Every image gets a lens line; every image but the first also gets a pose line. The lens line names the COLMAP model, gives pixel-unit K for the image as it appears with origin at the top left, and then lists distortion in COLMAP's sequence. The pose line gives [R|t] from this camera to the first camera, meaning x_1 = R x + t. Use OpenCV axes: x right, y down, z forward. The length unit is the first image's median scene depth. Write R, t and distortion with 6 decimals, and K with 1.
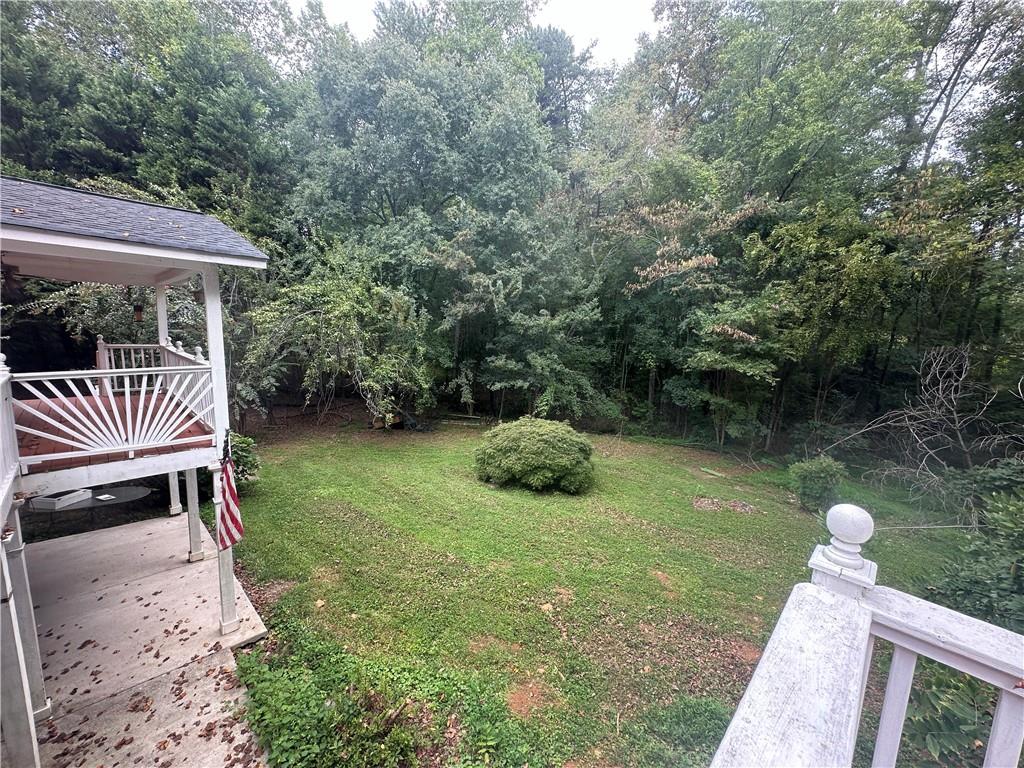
lens RADIAL K [[409.0, 0, 510.7], [0, 409.0, 384.8], [0, 0, 1]] dist [-0.003820, 0.000939]
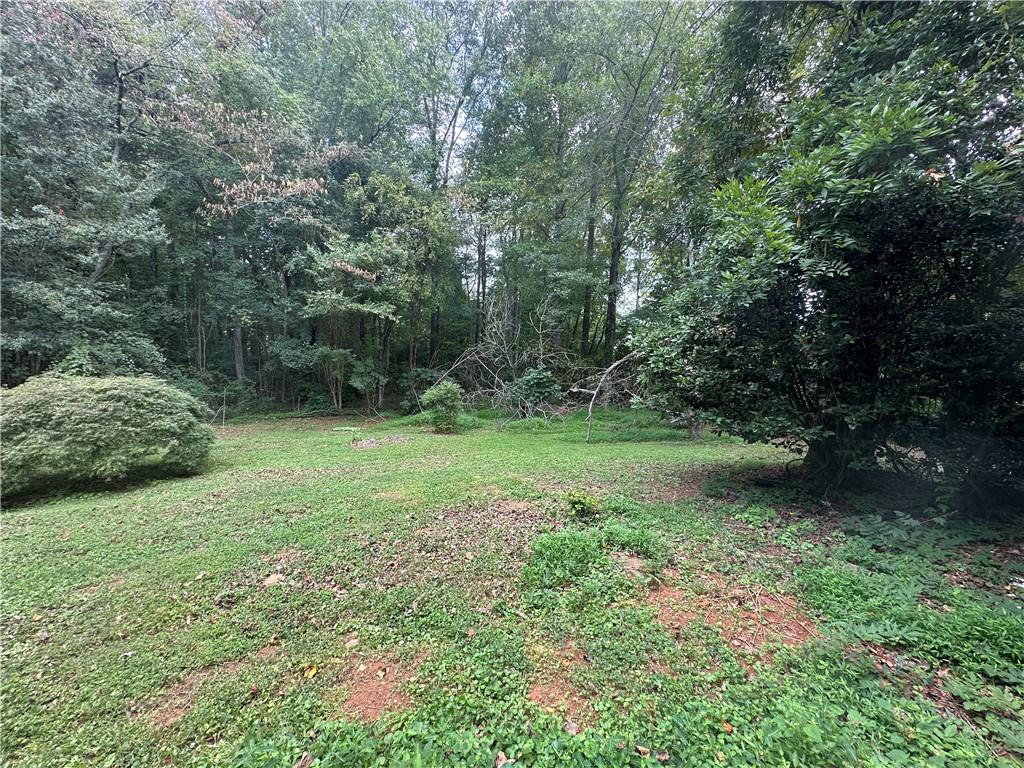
lens RADIAL K [[409.0, 0, 513.3], [0, 409.0, 387.7], [0, 0, 1]] dist [-0.003820, 0.000939]
pose [[0.550071, -0.119665, 0.826500, -0.064790], [0.123825, 0.990428, 0.060988, 0.127254], [-0.825887, 0.068793, 0.559623, 0.177621]]
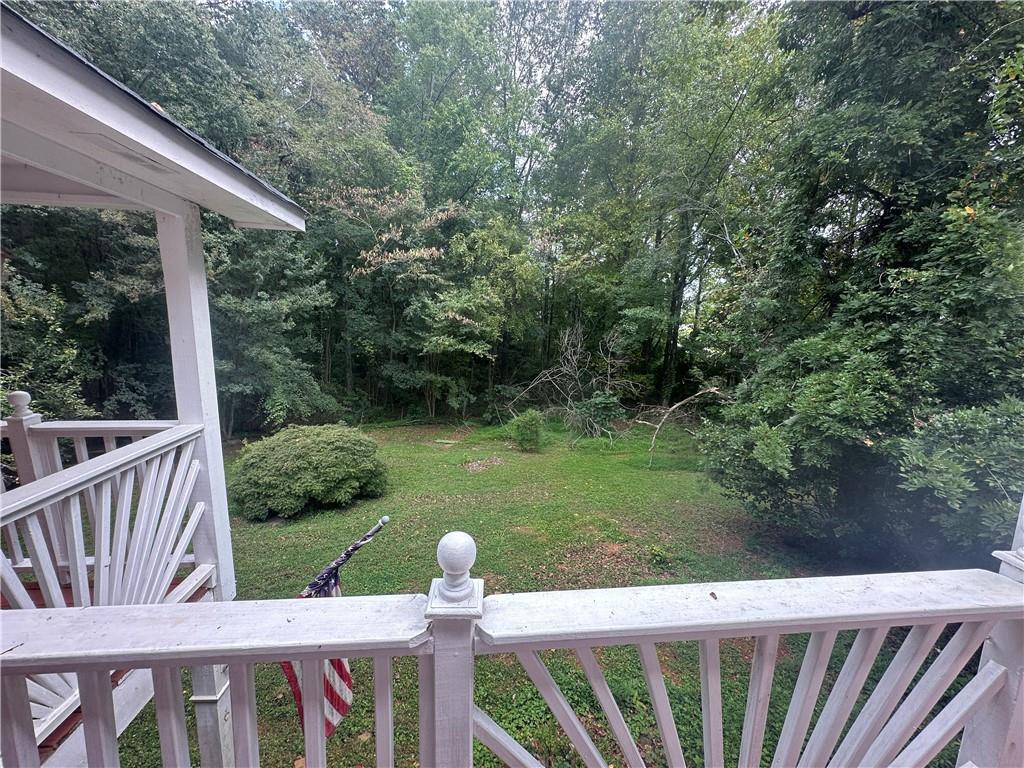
lens RADIAL K [[409.0, 0, 513.1], [0, 409.0, 385.2], [0, 0, 1]] dist [-0.003820, 0.000939]
pose [[0.646683, -0.133382, 0.751006, -0.254766], [0.096042, 0.990995, 0.093304, -0.034453], [-0.756688, 0.011790, 0.653670, 0.122414]]
